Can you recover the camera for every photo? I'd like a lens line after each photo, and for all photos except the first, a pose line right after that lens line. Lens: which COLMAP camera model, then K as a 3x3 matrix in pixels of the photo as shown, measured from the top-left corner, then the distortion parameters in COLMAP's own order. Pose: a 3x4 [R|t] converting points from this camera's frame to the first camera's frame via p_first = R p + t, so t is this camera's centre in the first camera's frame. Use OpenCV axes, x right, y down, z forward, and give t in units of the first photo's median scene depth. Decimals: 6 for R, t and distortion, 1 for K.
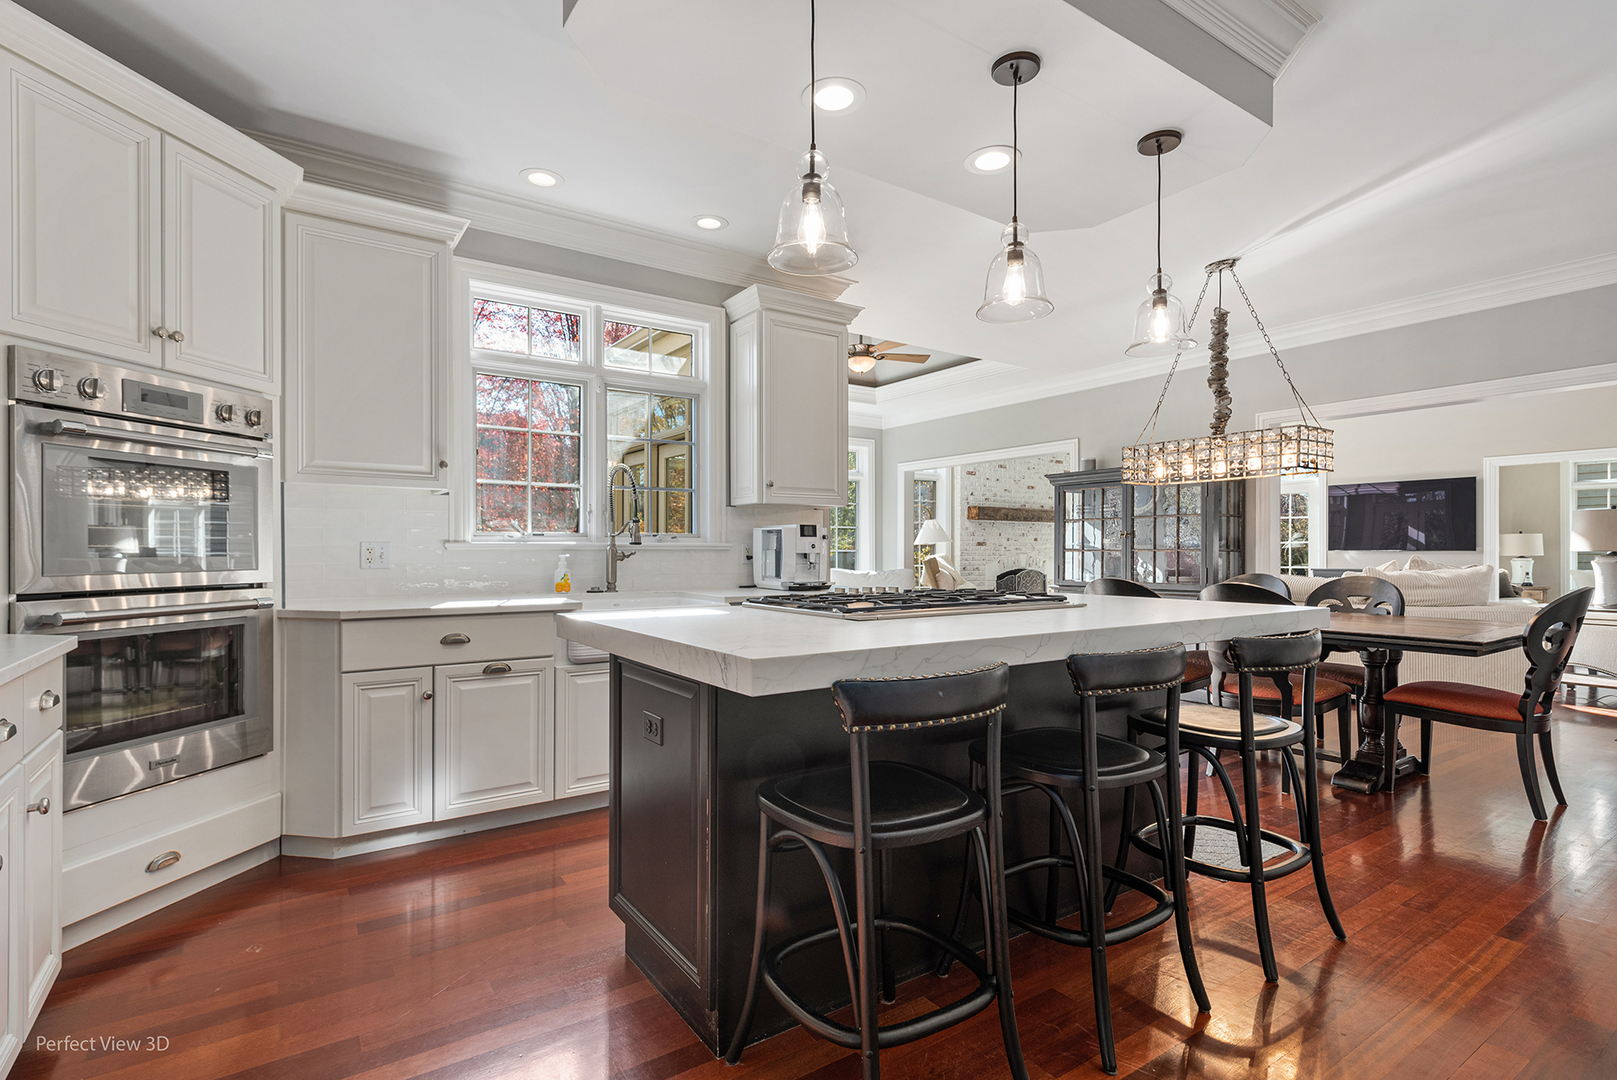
lens RADIAL K [[777.8, 0, 778.4], [0, 777.8, 547.4], [0, 0, 1]] dist [0.072393, -0.043376]
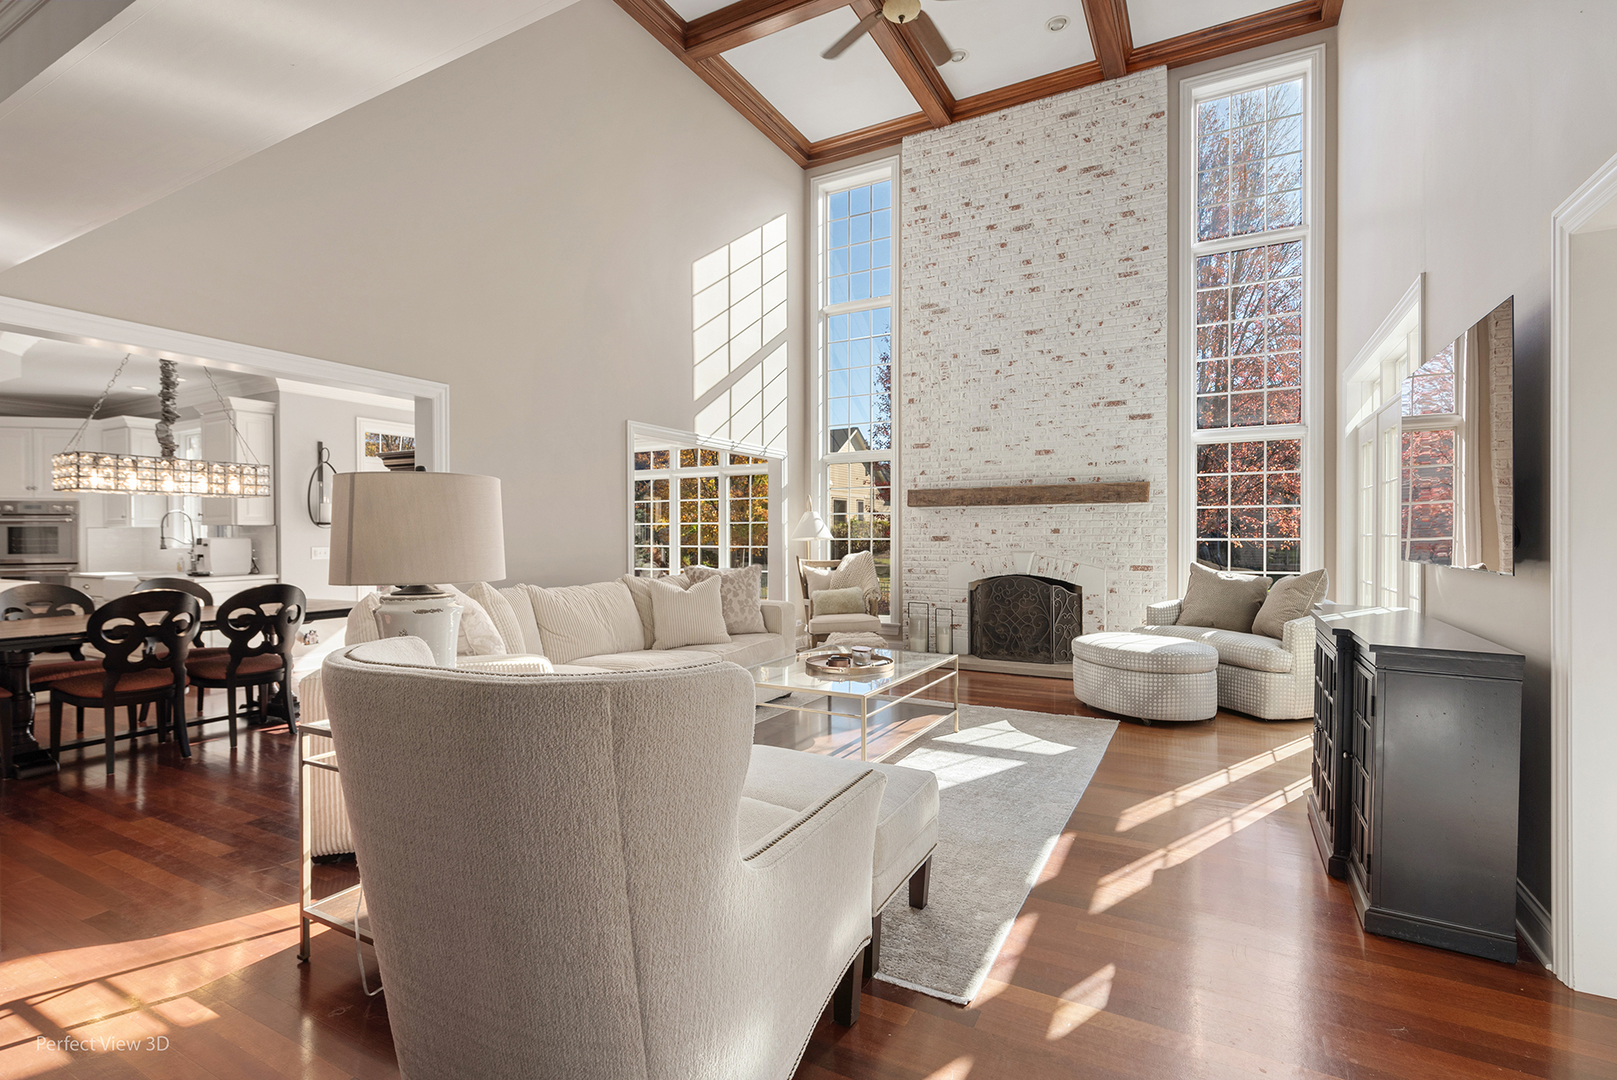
lens RADIAL K [[743.1, 0, 808.5], [0, 743.1, 540.0], [0, 0, 1]] dist [0.000425, 0.000415]
pose [[0.469070, -0.002213, -0.883158, 1.199405], [0.009825, 0.999948, 0.002713, -0.009314], [0.883106, -0.009950, 0.469067, 0.812722]]
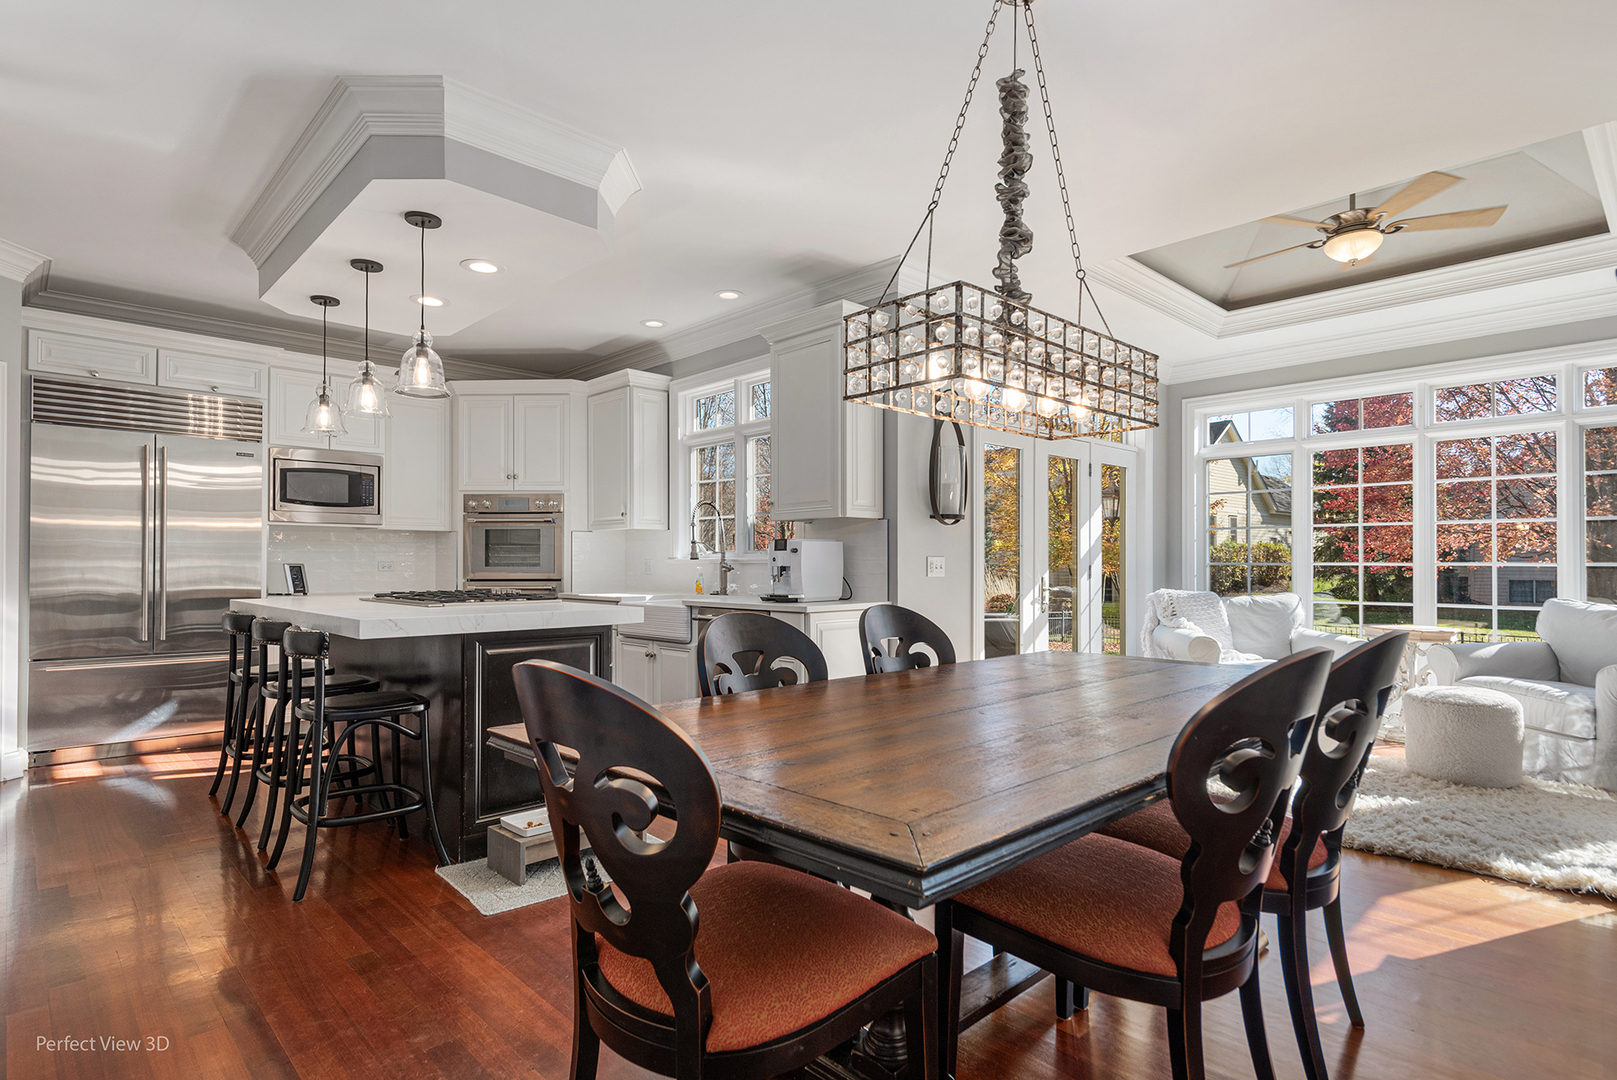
lens RADIAL K [[839.8, 0, 808.5], [0, 839.8, 540.0], [0, 0, 1]] dist [0.000597, 0.000228]
pose [[0.175711, -0.033652, -0.983866, 0.620672], [0.003836, 0.999431, -0.033499, 0.005999], [0.984434, 0.002112, 0.175740, 0.462009]]
